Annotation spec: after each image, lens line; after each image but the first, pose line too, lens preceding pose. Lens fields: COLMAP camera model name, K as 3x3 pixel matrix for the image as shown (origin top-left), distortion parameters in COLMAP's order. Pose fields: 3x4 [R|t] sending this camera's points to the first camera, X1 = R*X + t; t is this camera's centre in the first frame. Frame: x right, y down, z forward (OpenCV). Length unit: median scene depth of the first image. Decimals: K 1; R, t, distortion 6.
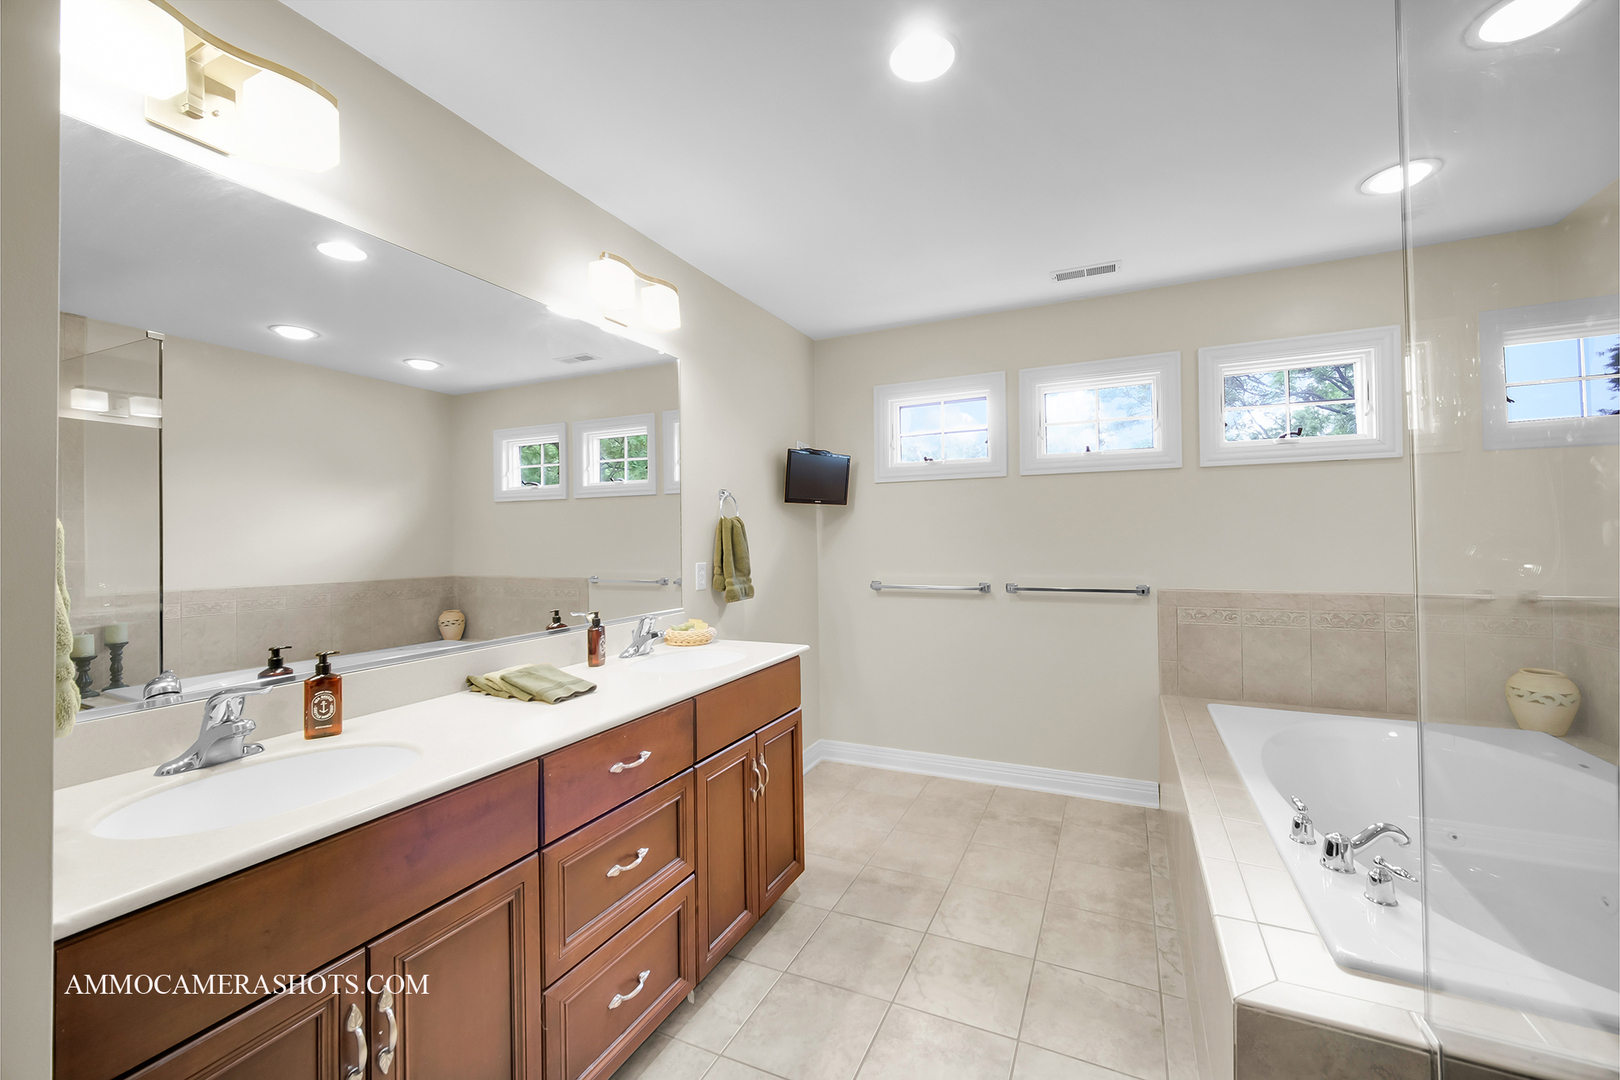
lens RADIAL K [[634.4, 0, 810.0], [0, 634.4, 540.0], [0, 0, 1]] dist [0.000185, 0.000169]
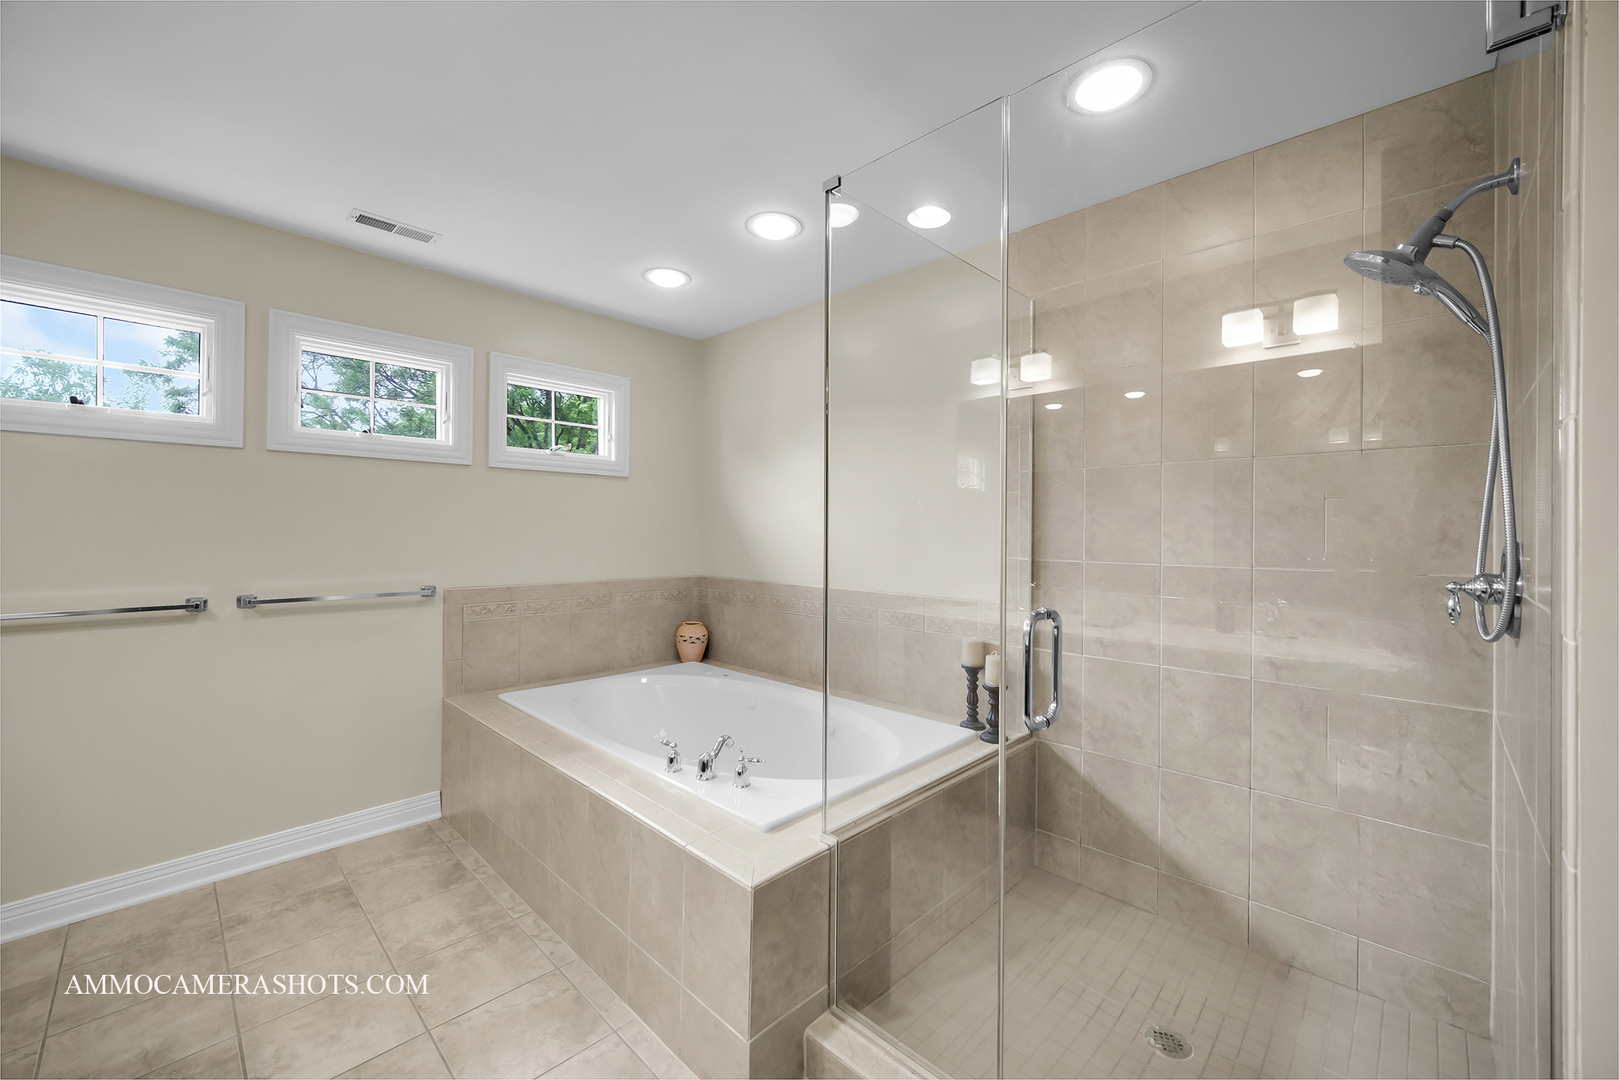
lens RADIAL K [[654.3, 0, 809.5], [0, 654.3, 540.0], [0, 0, 1]] dist [0.011016, -0.000221]
pose [[0.331759, -0.000083, 0.943364, -0.237735], [-0.009675, 0.999947, 0.003491, -0.005375], [-0.943315, -0.010285, 0.331740, 0.172547]]
